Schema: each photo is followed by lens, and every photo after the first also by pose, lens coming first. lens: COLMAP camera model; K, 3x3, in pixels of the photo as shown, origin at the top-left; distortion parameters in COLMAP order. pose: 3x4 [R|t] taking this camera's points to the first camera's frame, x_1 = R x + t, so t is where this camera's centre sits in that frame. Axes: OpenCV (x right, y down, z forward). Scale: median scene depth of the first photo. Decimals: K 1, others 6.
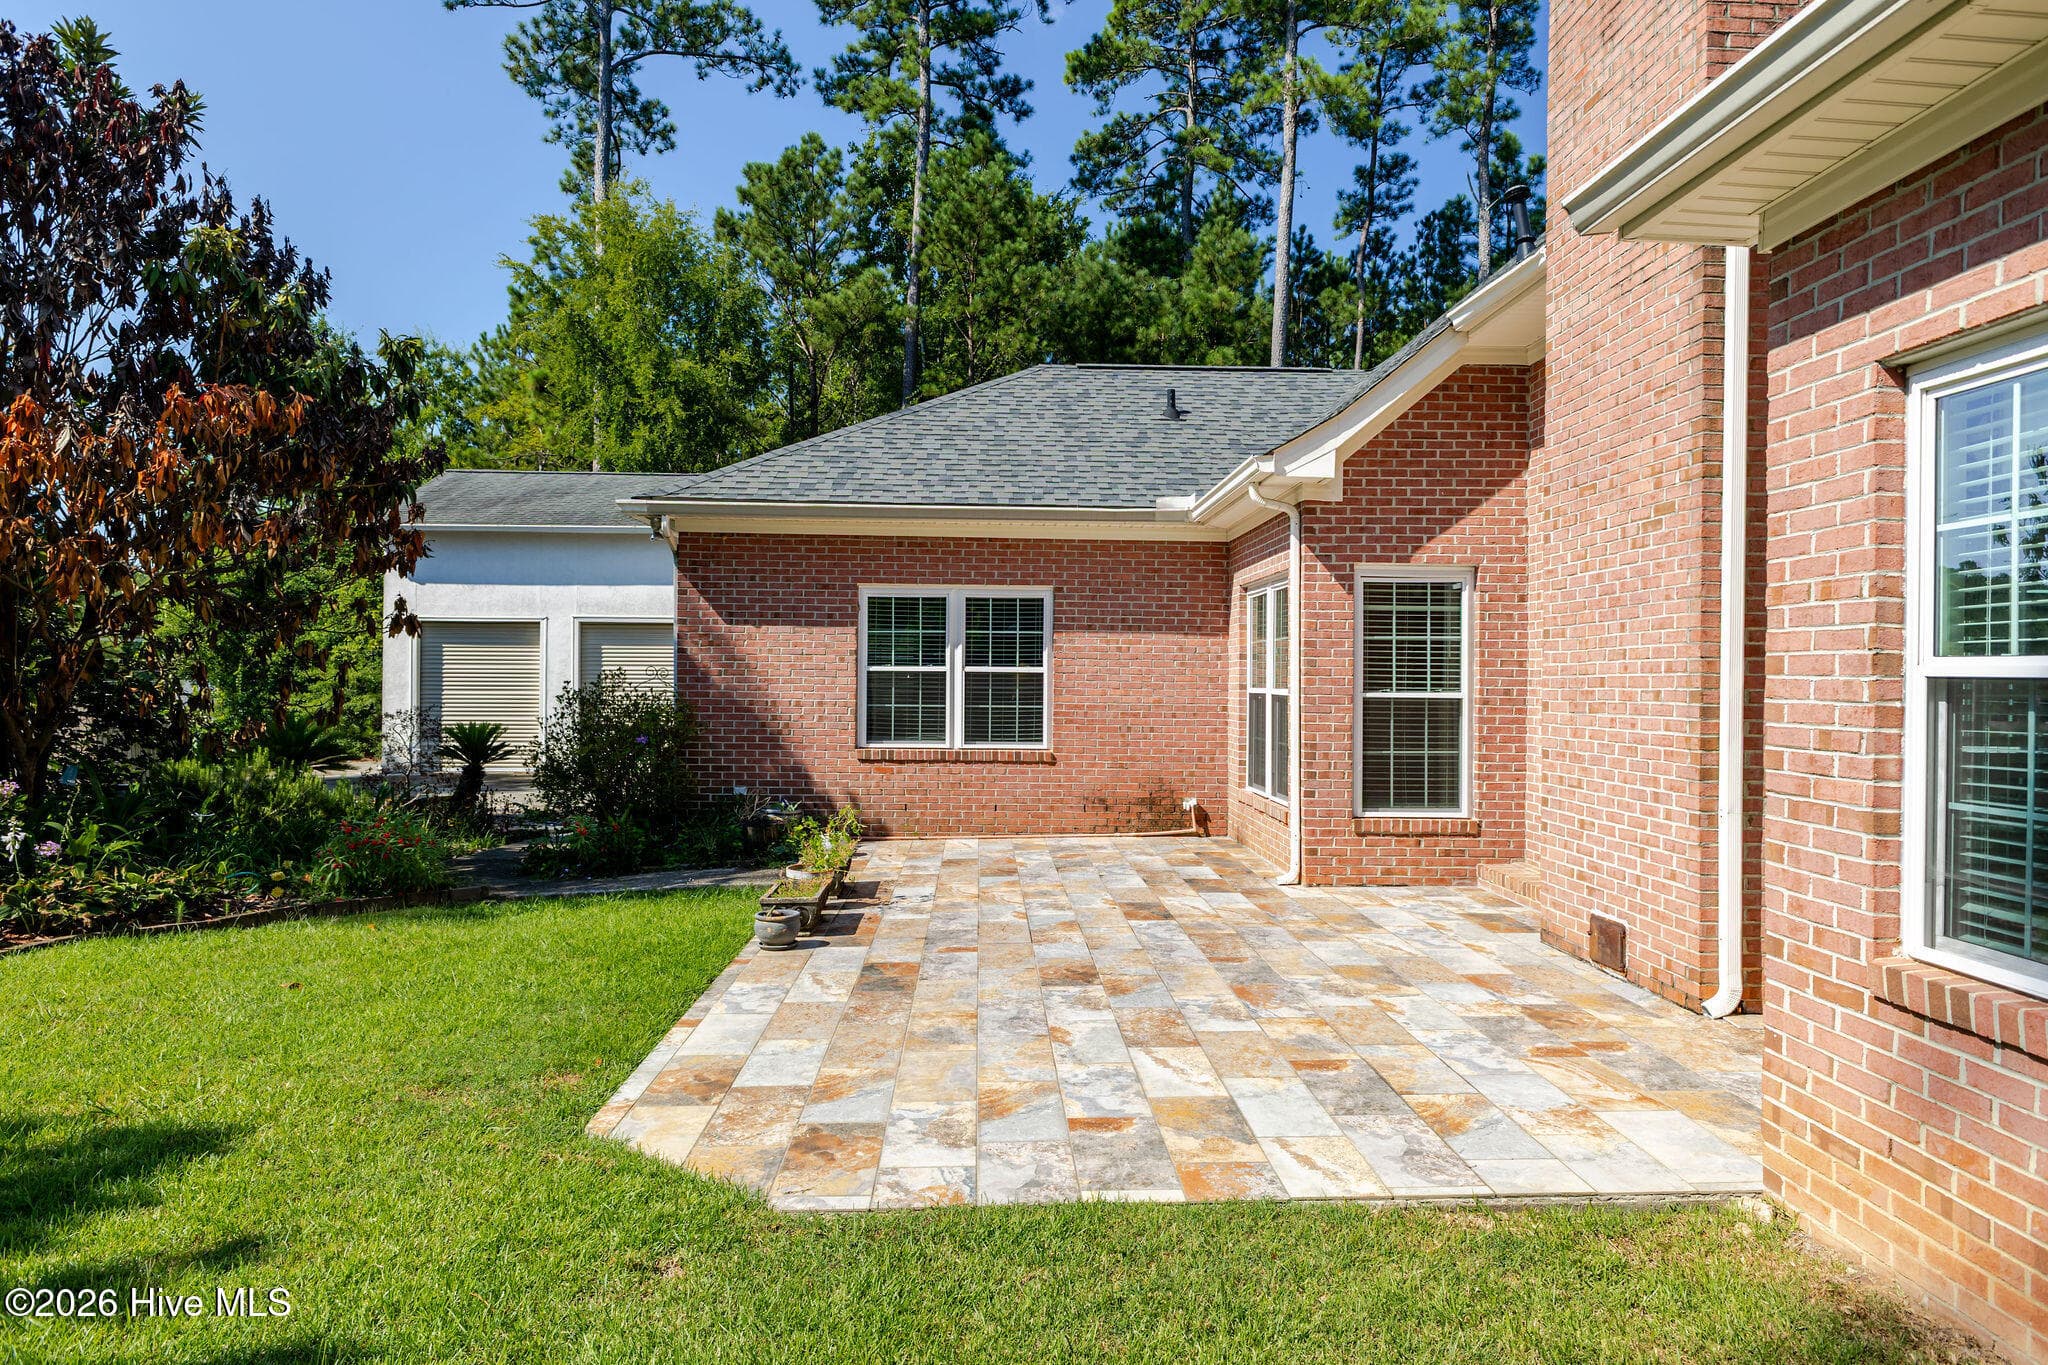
lens RADIAL K [[1243.5, 0, 1024.0], [0, 1243.5, 682.5], [0, 0, 1]] dist [0.011225, -0.016407]
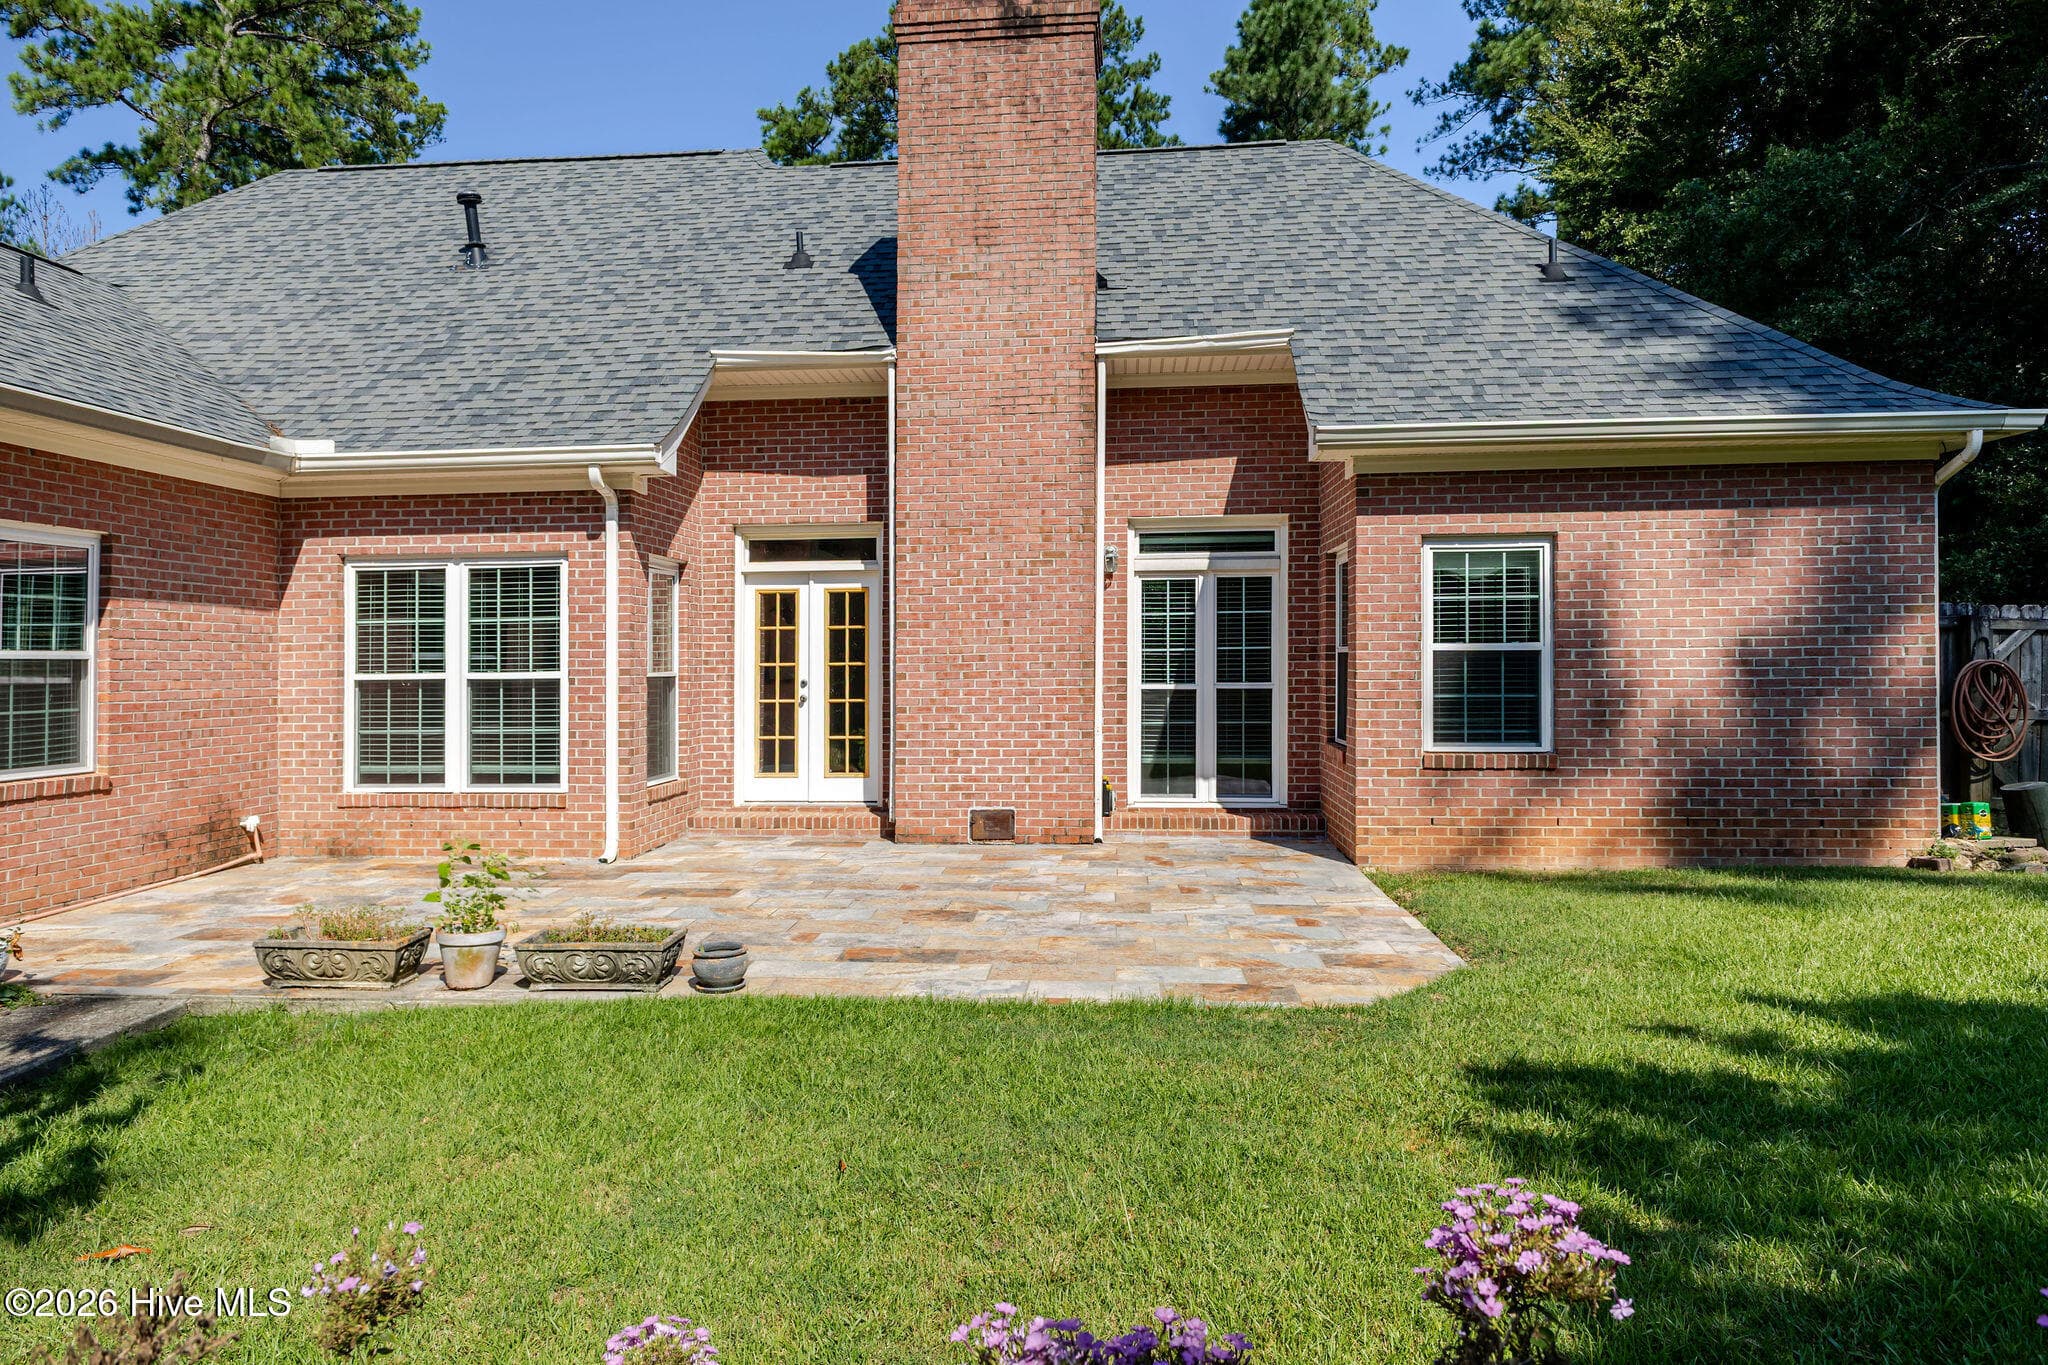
lens RADIAL K [[1243.8, 0, 1017.5], [0, 1243.8, 647.8], [0, 0, 1]] dist [0.009337, -0.012926]
pose [[0.150169, 0.000582, 0.988660, -0.583447], [0.015283, 0.999879, -0.002910, -0.004441], [-0.988542, 0.015547, 0.150141, 0.402252]]
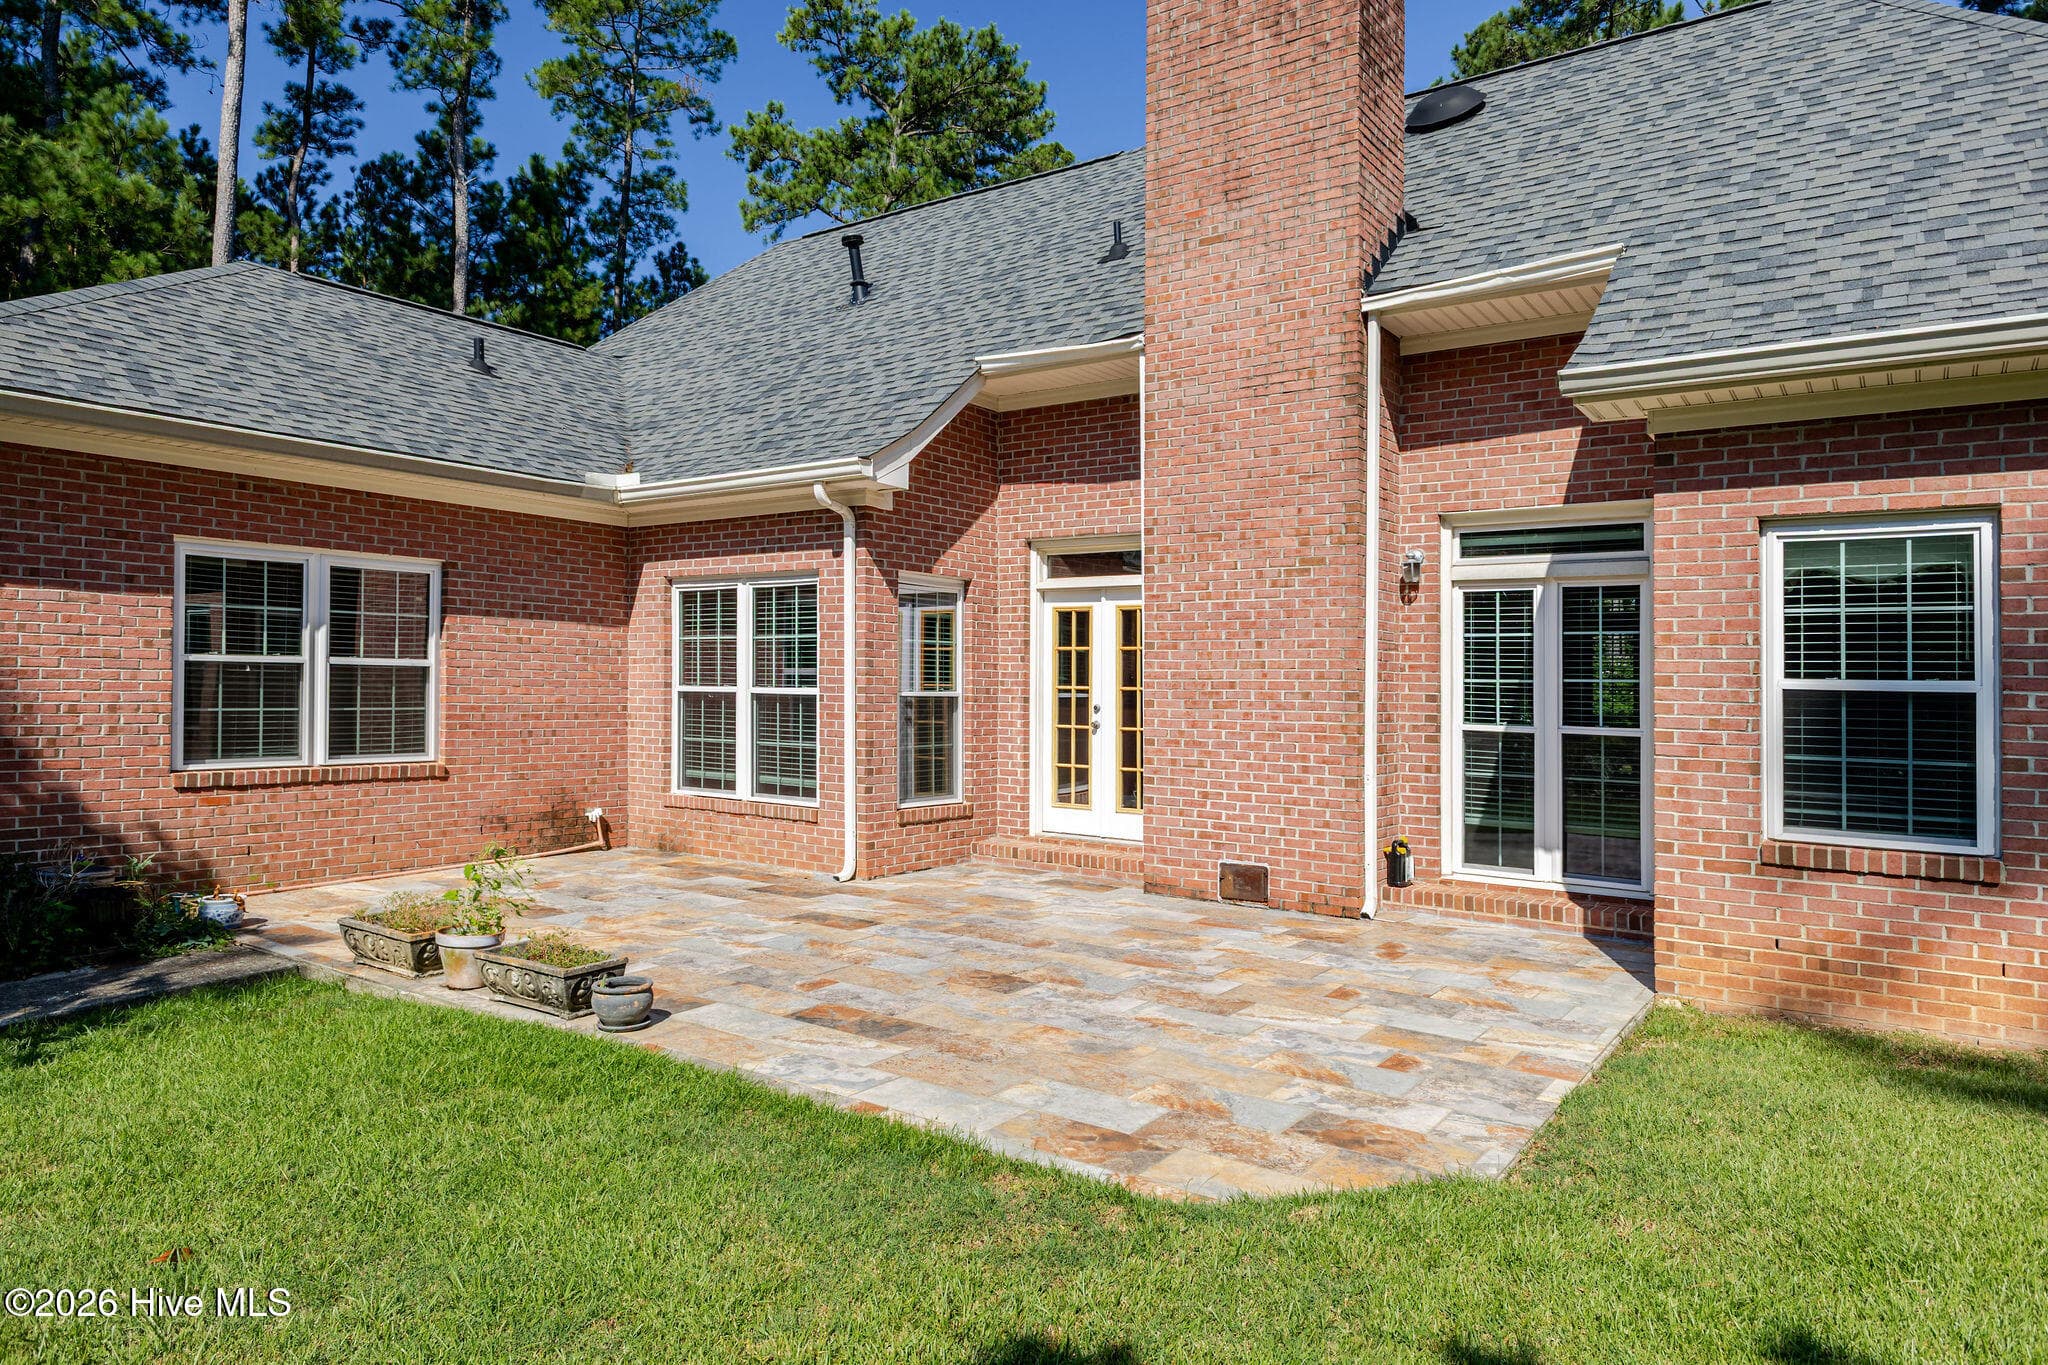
lens RADIAL K [[1260.0, 0, 1030.5], [0, 1260.0, 661.4], [0, 0, 1]] dist [0.004376, -0.003324]
pose [[0.617833, 0.016481, 0.786136, -0.392116], [-0.008163, 0.999861, -0.014546, -0.002419], [-0.786267, 0.002569, 0.617882, 0.189851]]
